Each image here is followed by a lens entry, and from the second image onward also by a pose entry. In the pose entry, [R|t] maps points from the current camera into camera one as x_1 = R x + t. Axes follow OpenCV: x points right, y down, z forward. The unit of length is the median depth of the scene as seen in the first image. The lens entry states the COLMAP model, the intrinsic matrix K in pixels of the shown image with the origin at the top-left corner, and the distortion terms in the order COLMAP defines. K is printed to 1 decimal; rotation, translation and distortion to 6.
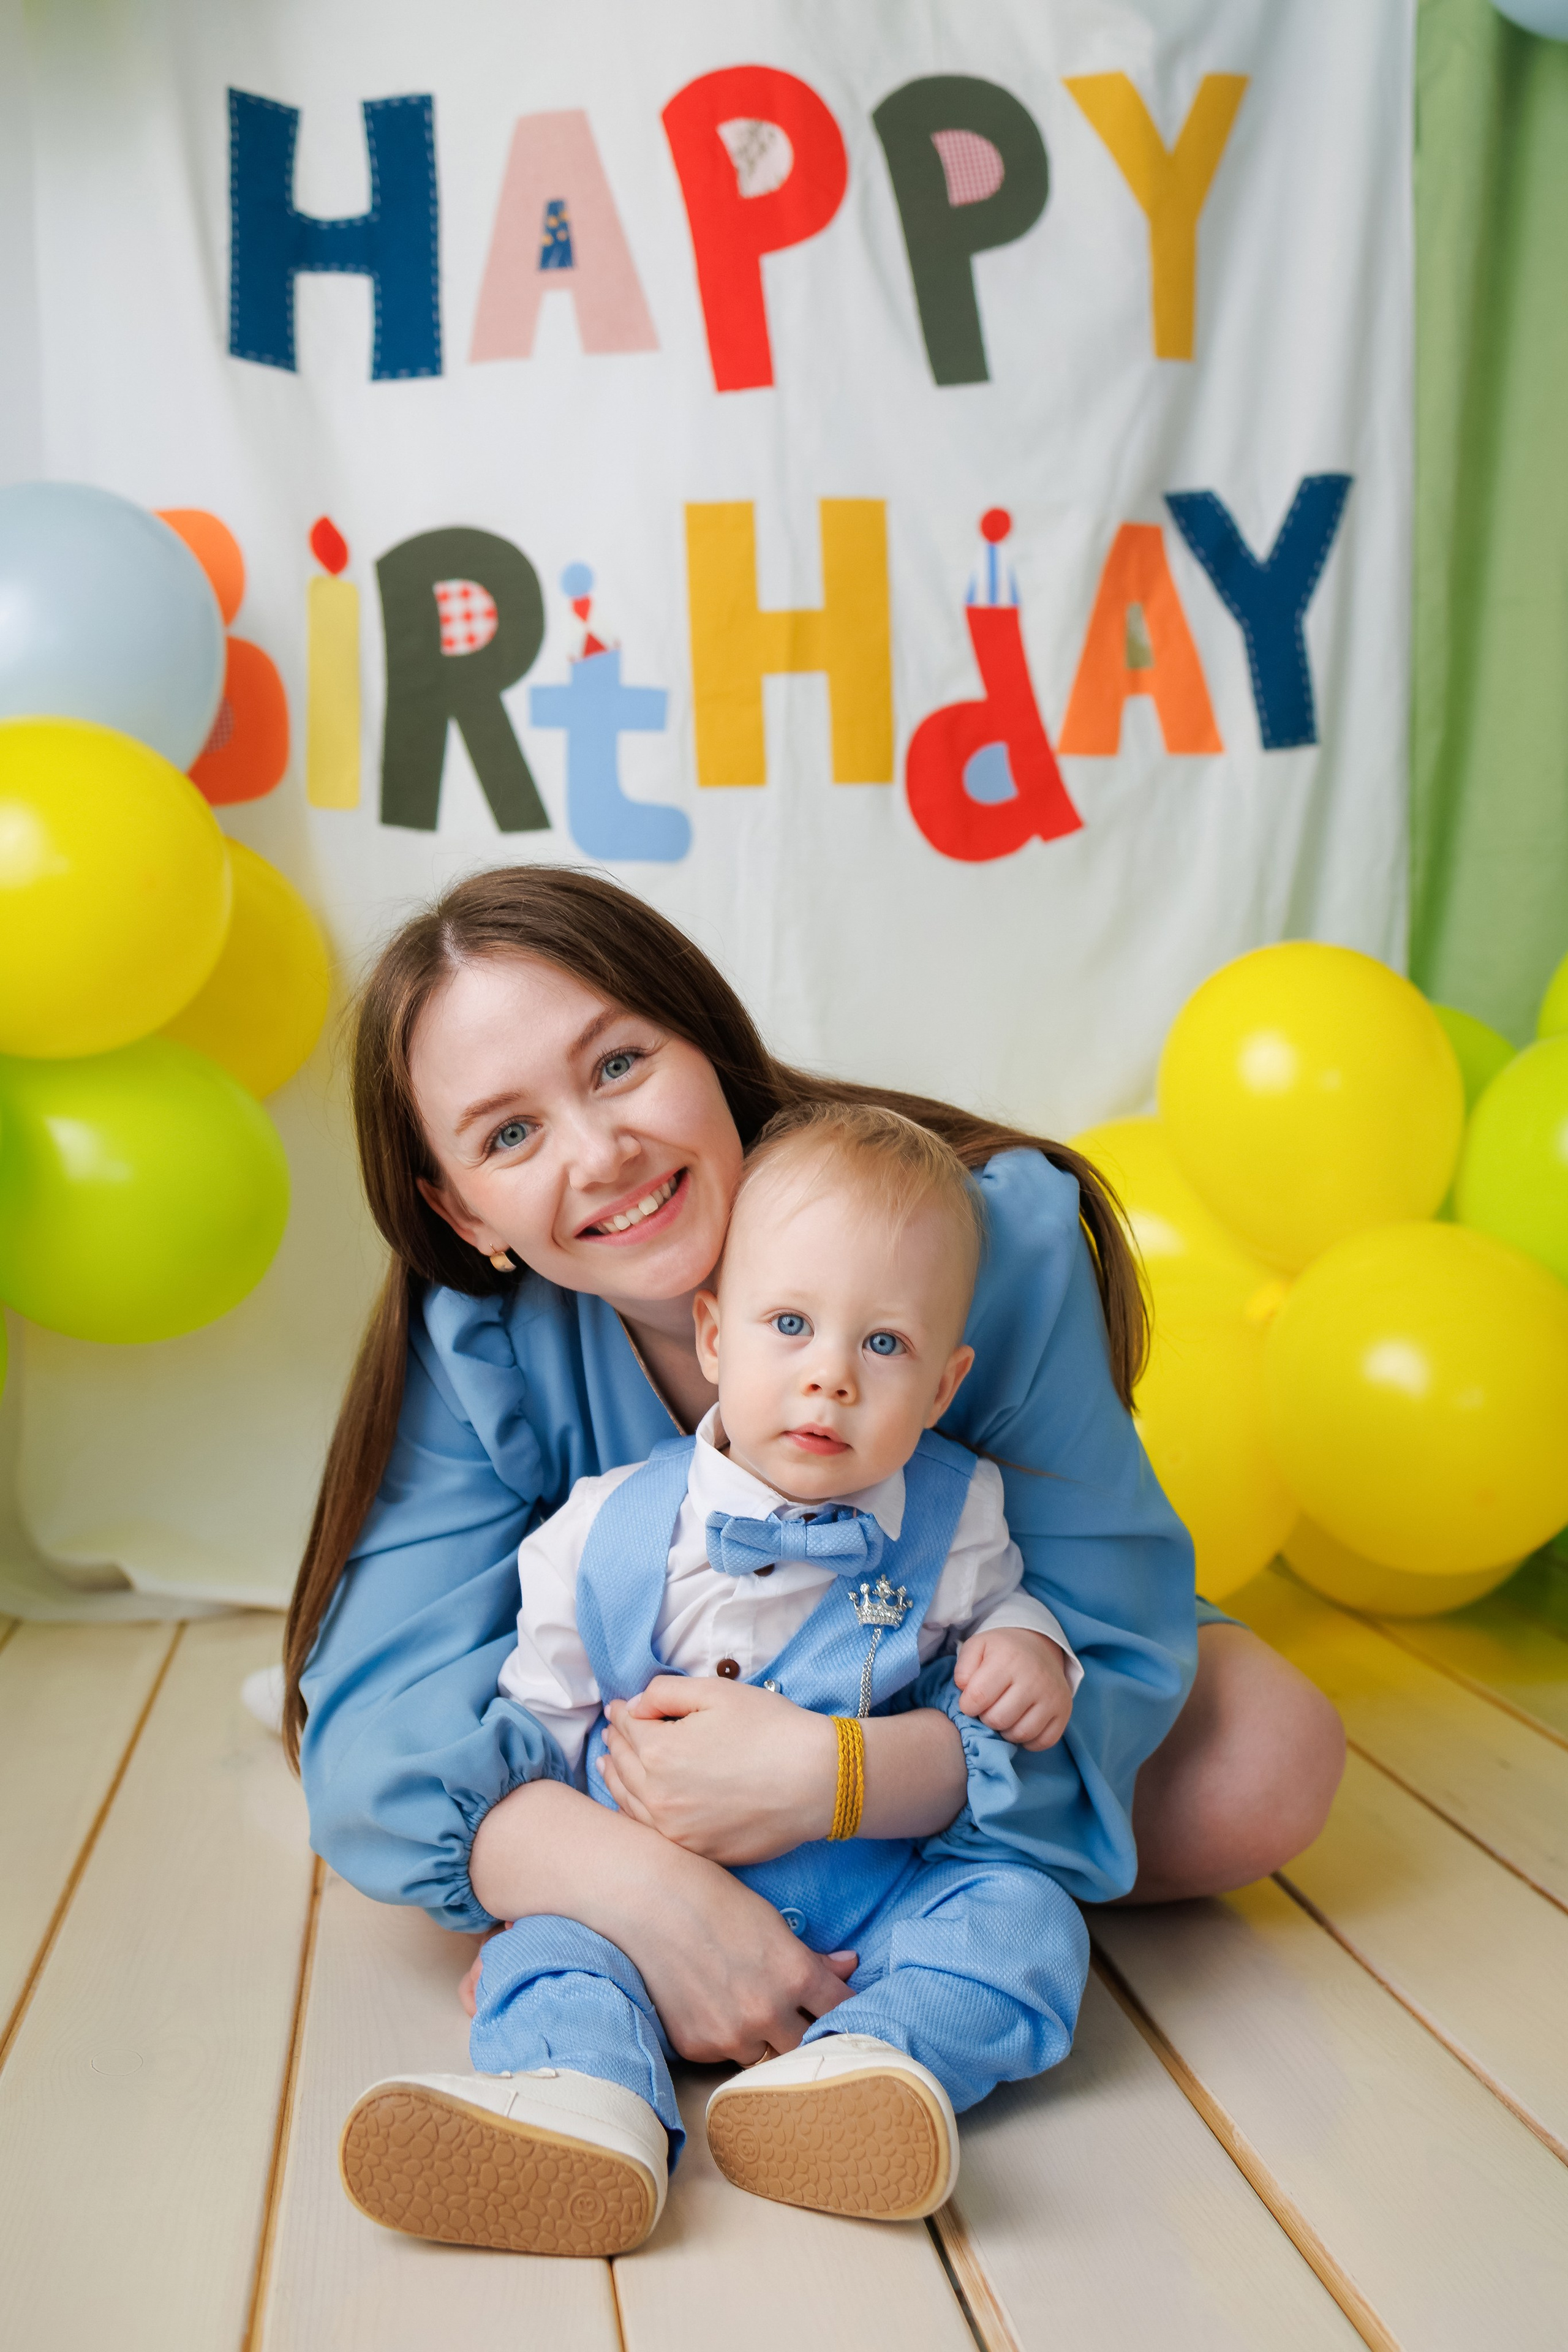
lens RADIAL K [[2607.9, 0, 900.8], [0, 2607.9, 1164.7], [0, 0, 1]] dist [0.006319, -0.001365]
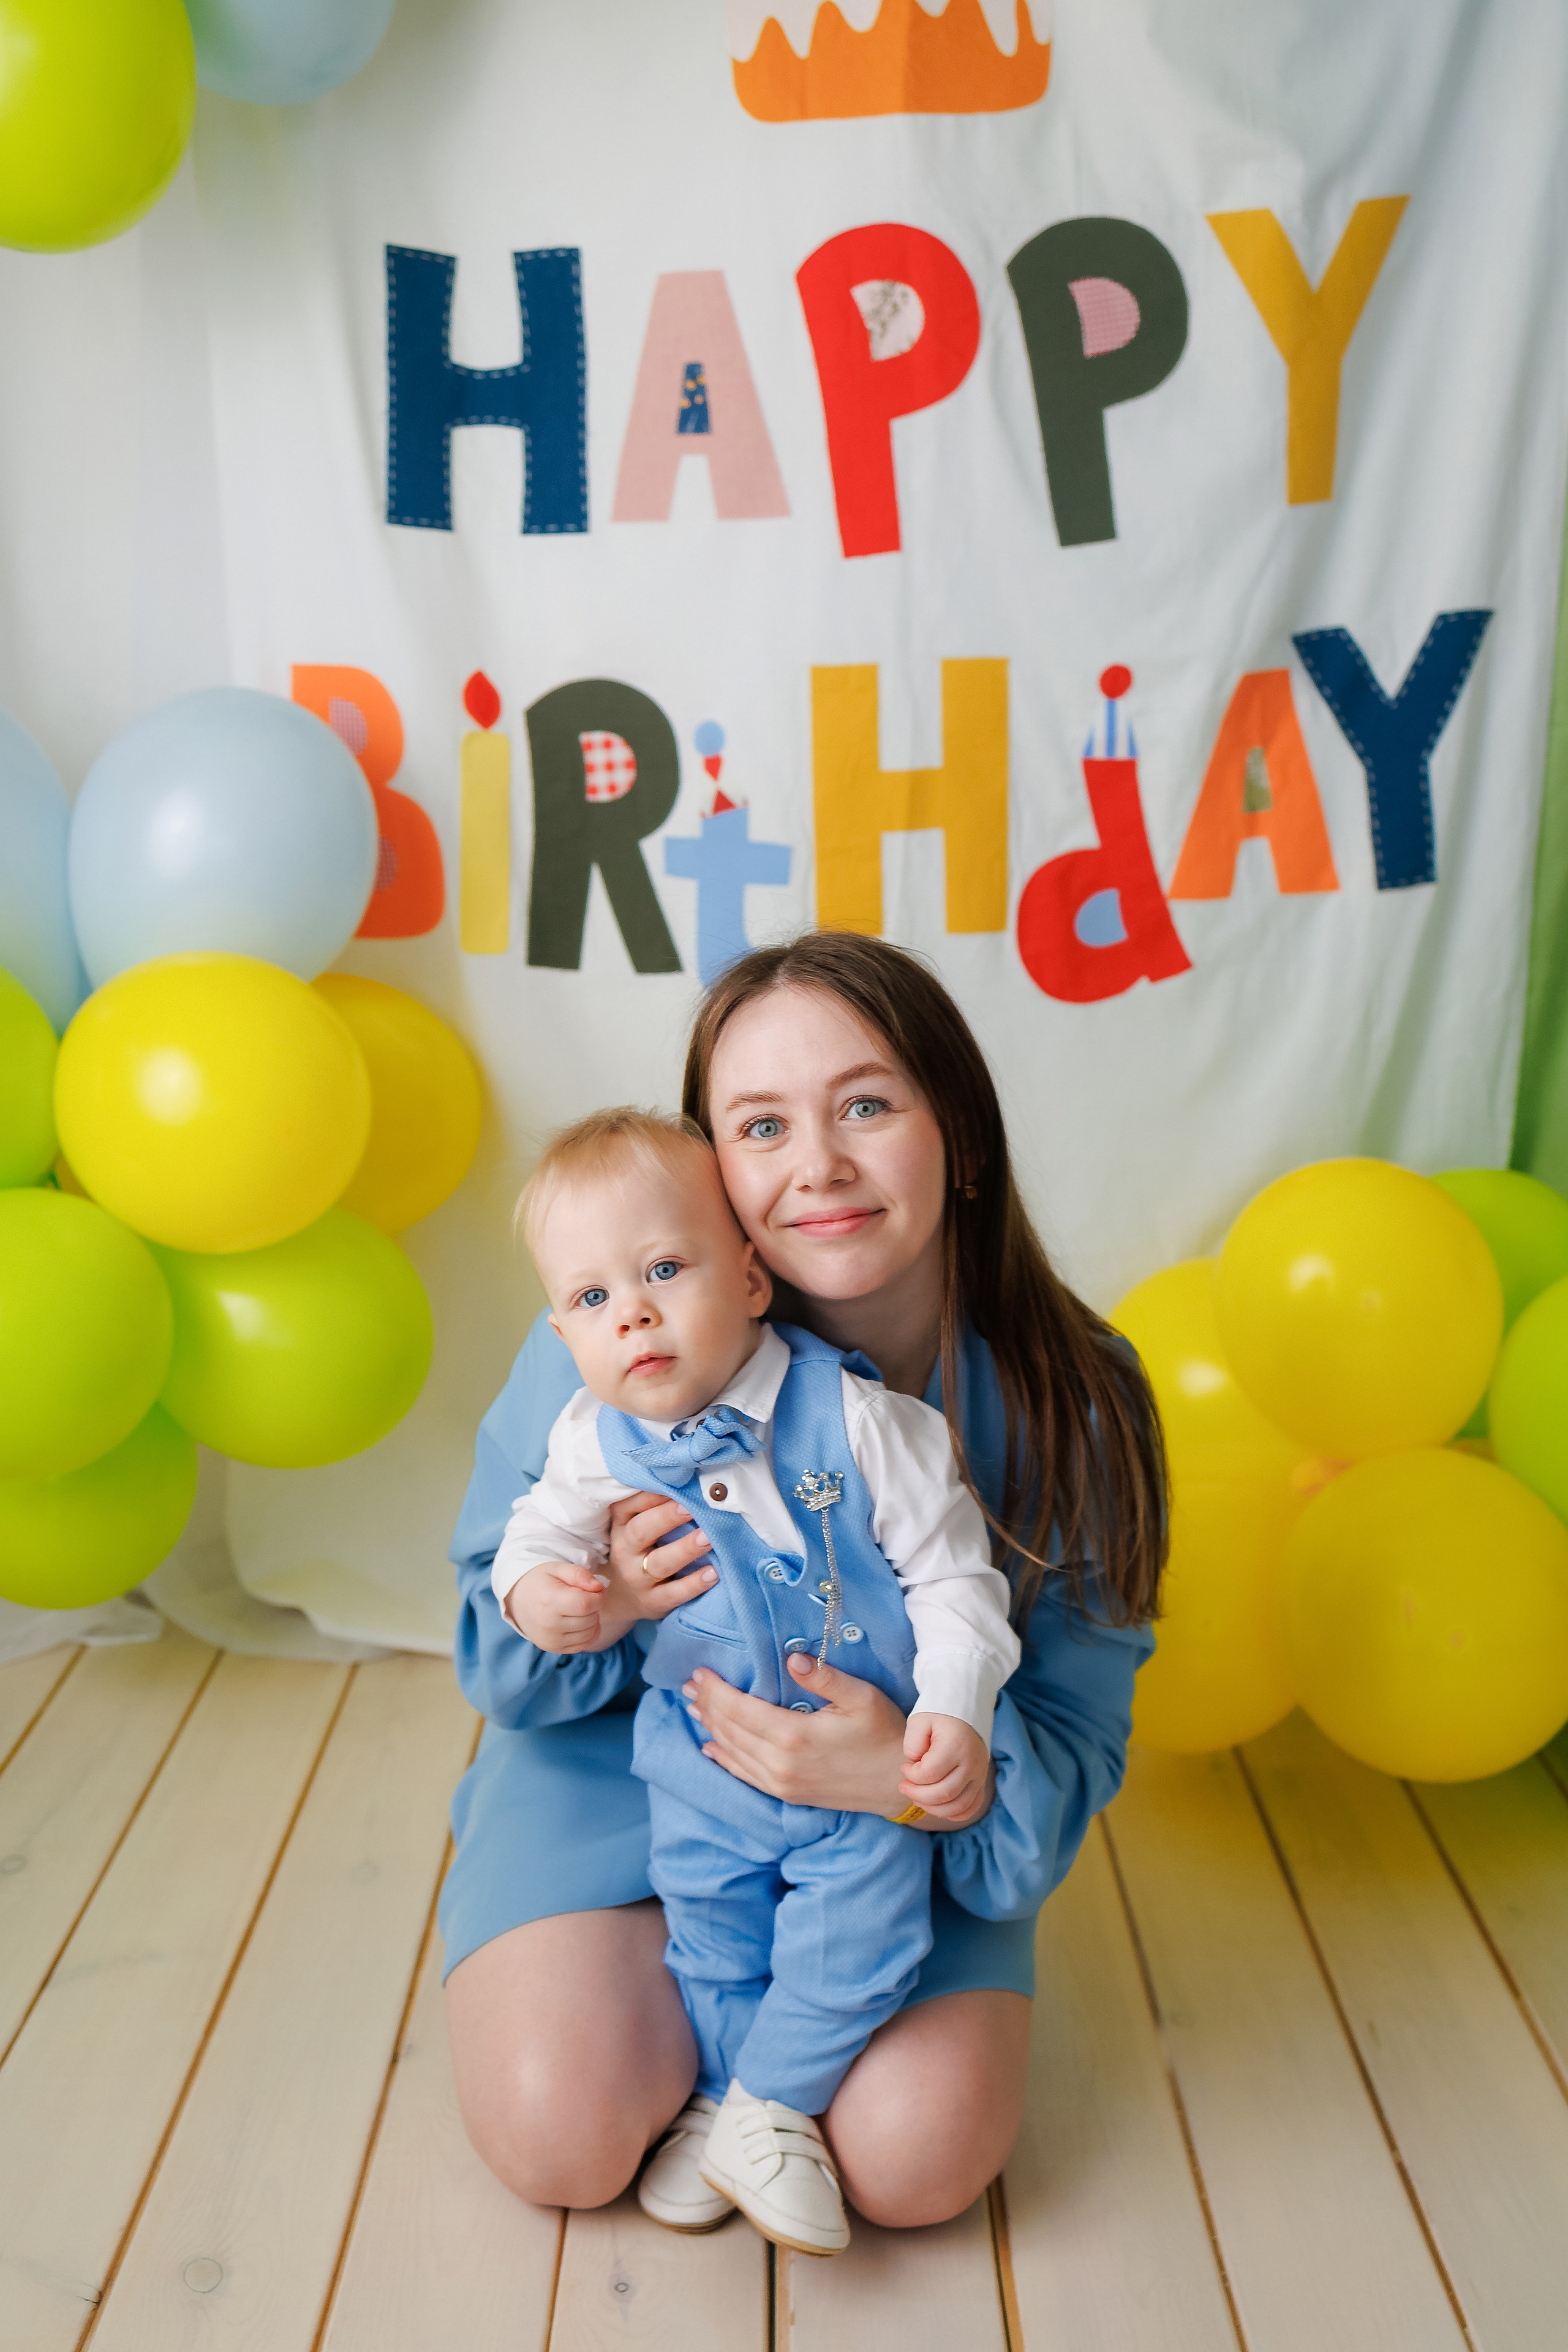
lens RADIAL K [[2599.7, 0, 820.1], [0, 2599.7, 1297.0], [0, 0, 1]] dist [0.013817, -0.022488]
pose [[0.986493, 0.059155, -0.152750, 0.093568], [-0.025761, 0.976938, 0.211964, -0.225542], [0.161766, -0.205166, 0.965266, -0.054918]]
